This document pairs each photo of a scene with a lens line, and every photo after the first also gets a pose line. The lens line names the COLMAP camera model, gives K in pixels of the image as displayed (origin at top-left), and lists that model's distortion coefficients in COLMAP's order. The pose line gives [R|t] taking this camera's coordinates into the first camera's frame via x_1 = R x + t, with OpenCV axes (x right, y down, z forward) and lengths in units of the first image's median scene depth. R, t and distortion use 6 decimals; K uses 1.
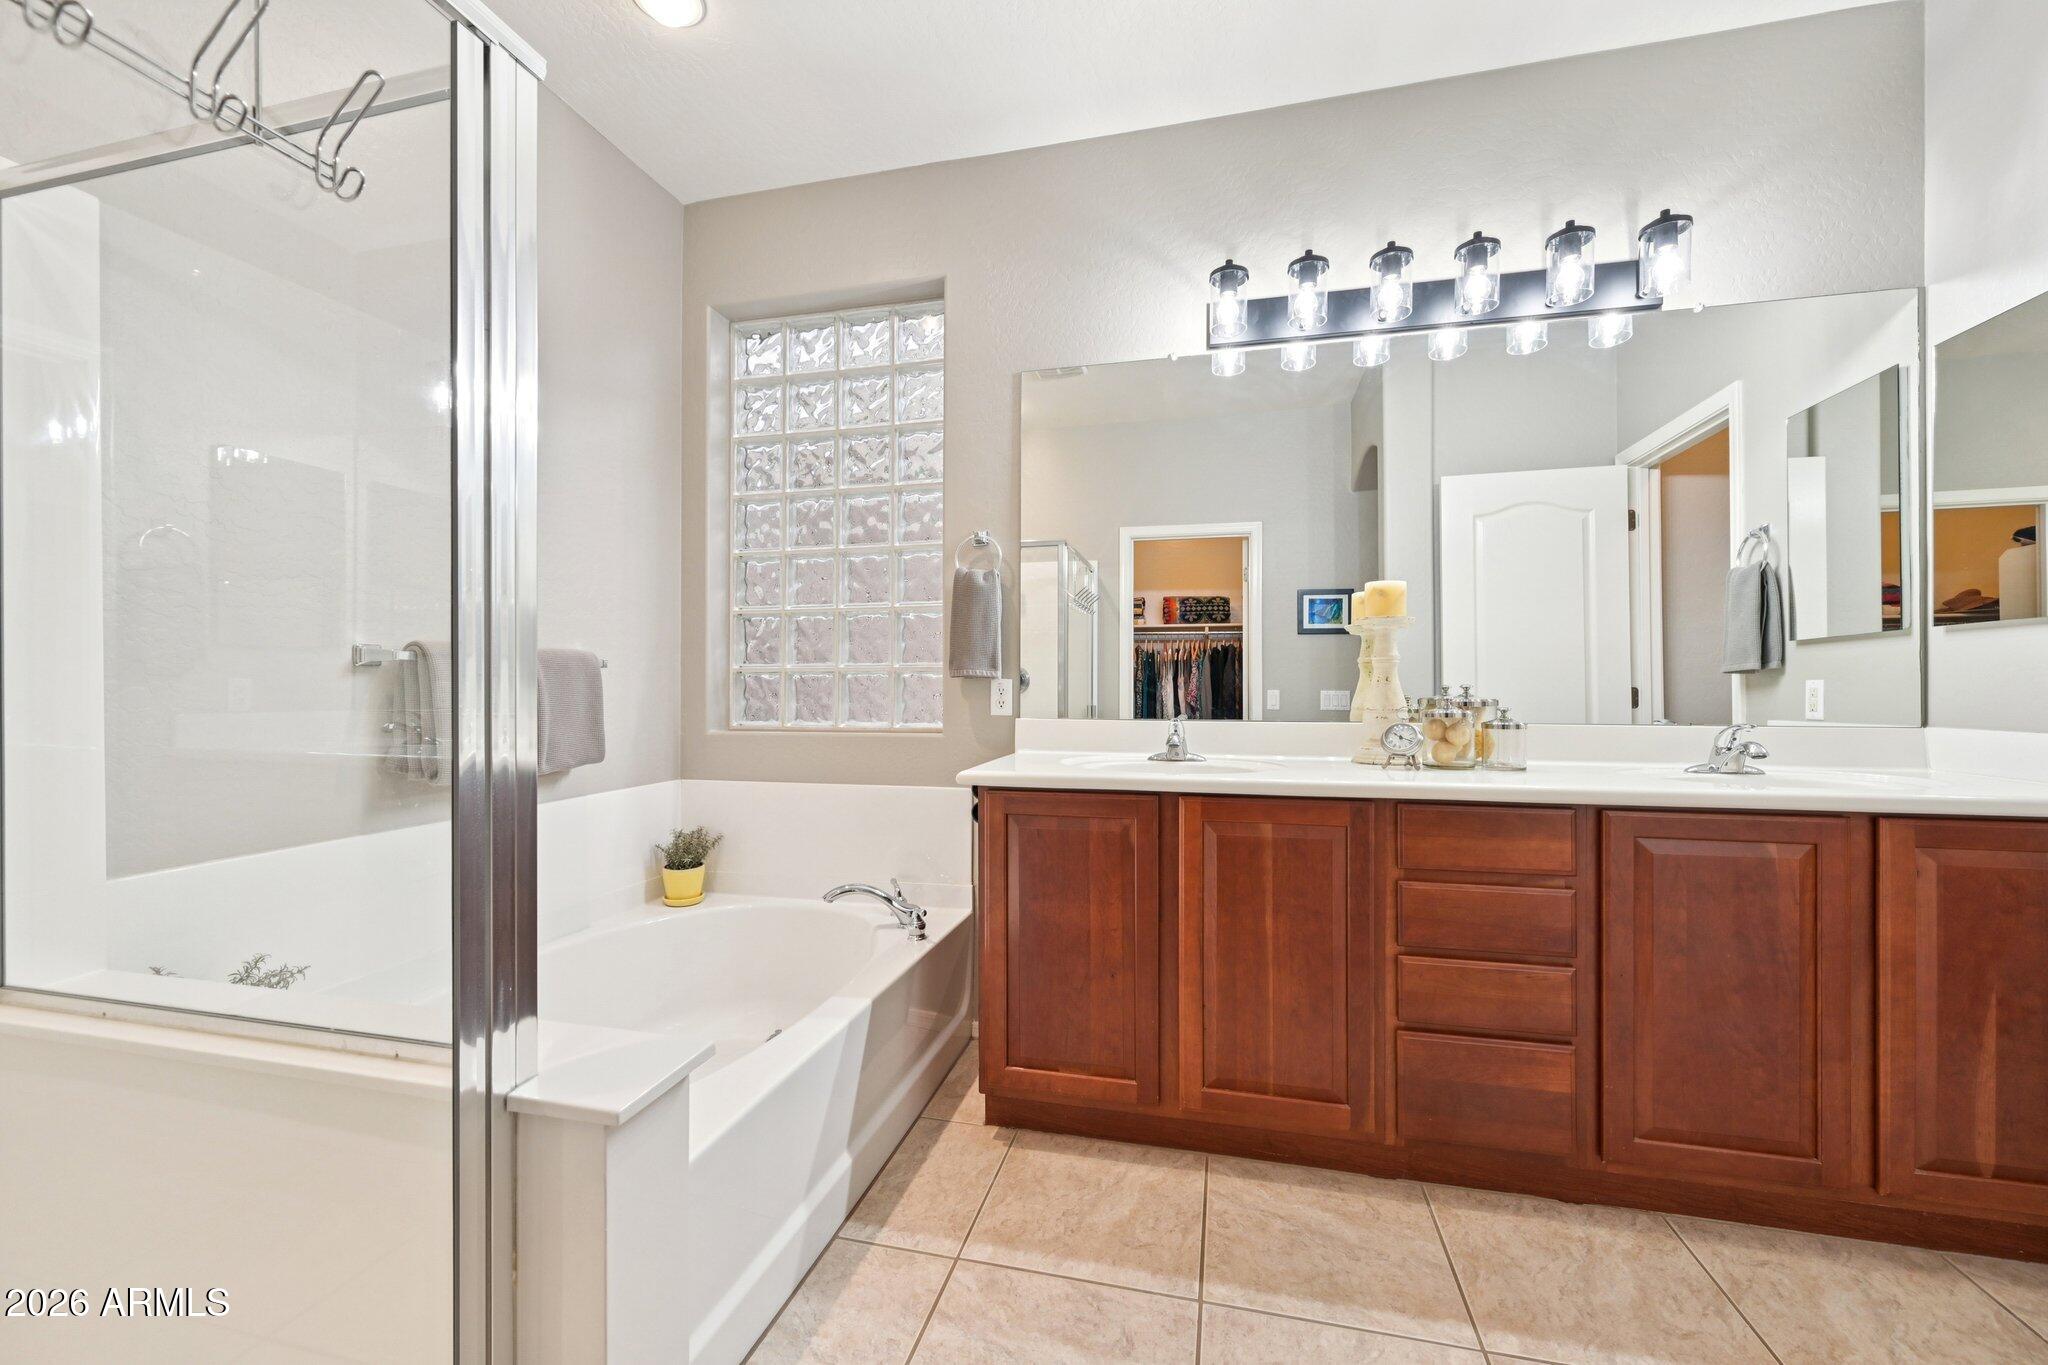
lens RADIAL K [[812.5, 0, 1021.5], [0, 812.5, 686.8], [0, 0, 1]] dist [0.000040, -0.000179]
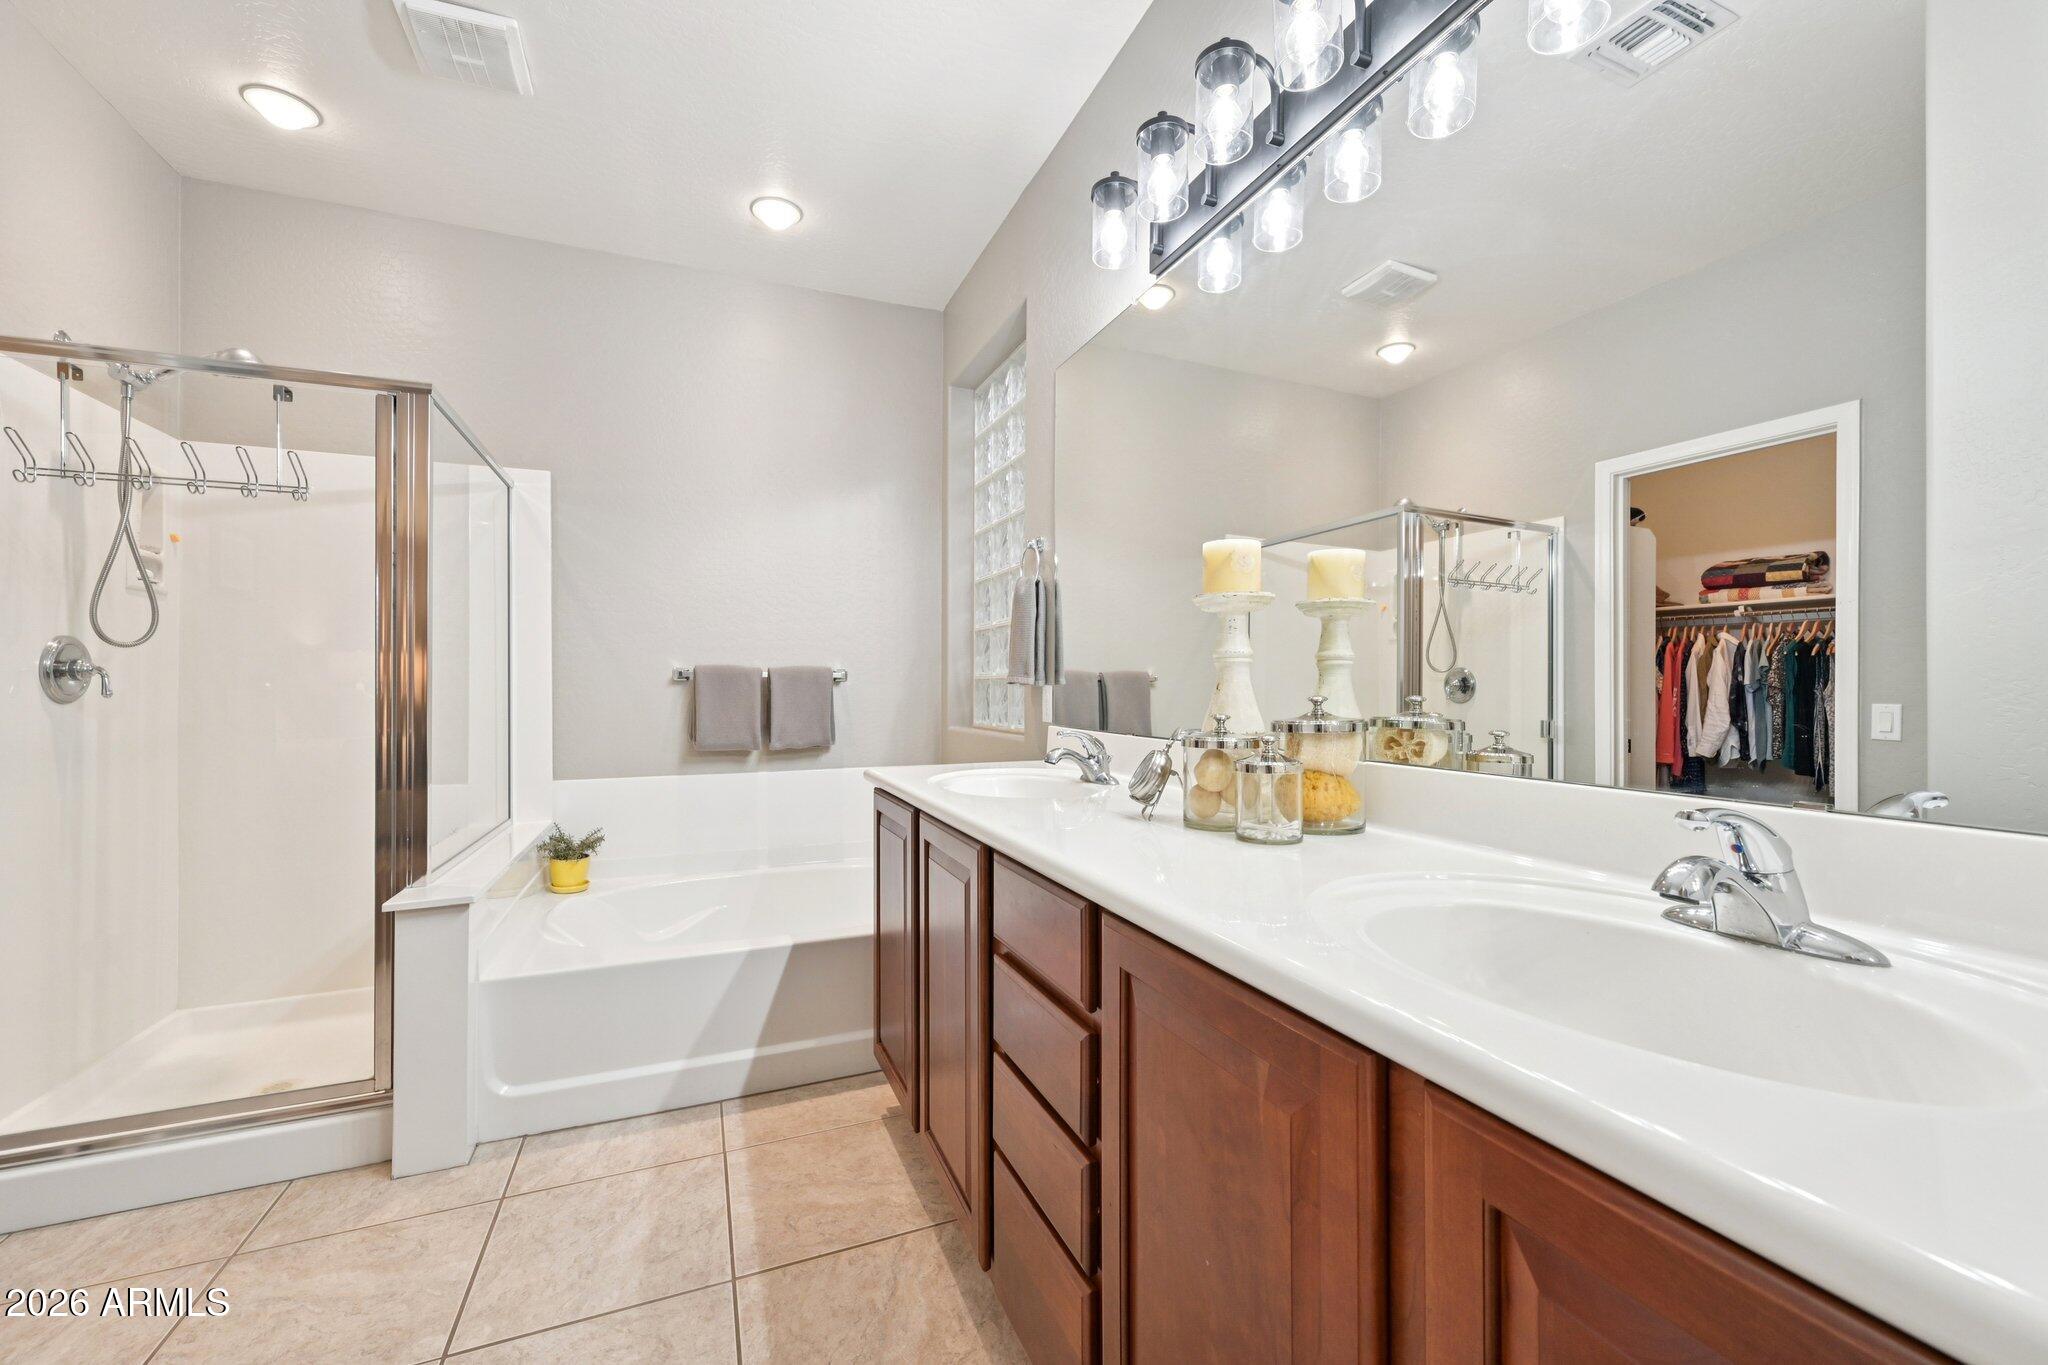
lens RADIAL K [[812.5, 0, 1024.3], [0, 812.5, 679.5], [0, 0, 1]] dist [0.000040, -0.000179]
pose [[0.594927, -0.006093, -0.803757, 0.857554], [-0.002574, 0.999952, -0.009485, -0.009137], [0.803776, 0.007712, 0.594883, 0.442796]]
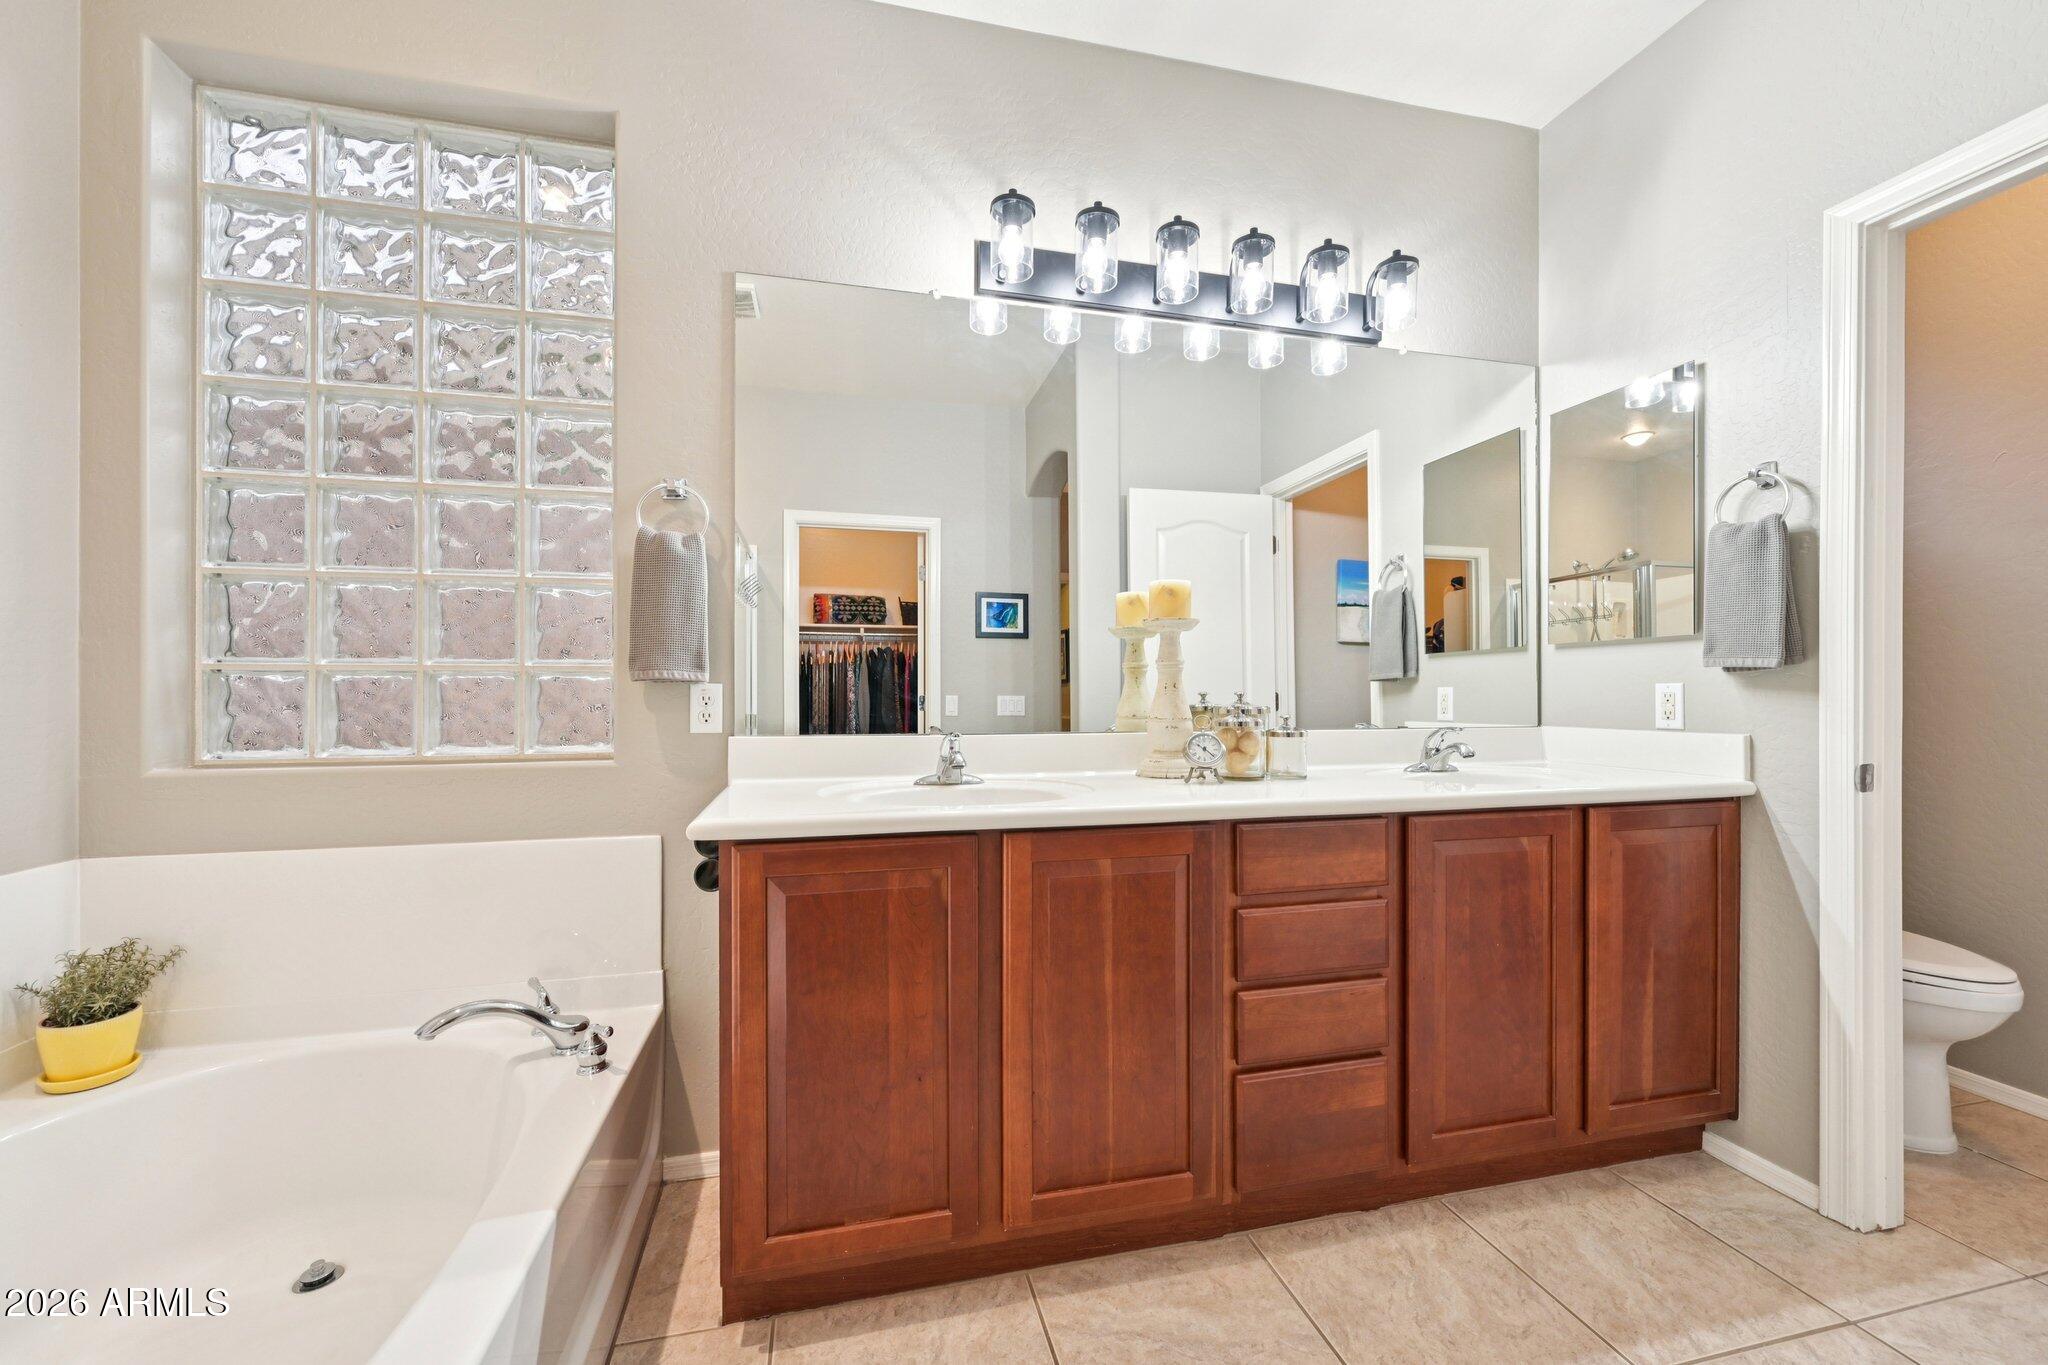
lens RADIAL K [[812.5, 0, 1024.0], [0, 812.5, 693.1], [0, 0, 1]] dist [0.000040, -0.000179]
pose [[0.884327, -0.001880, 0.466864, -0.130096], [0.000774, 0.999996, 0.002561, -0.003109], [-0.466867, -0.001903, 0.884325, 0.246201]]
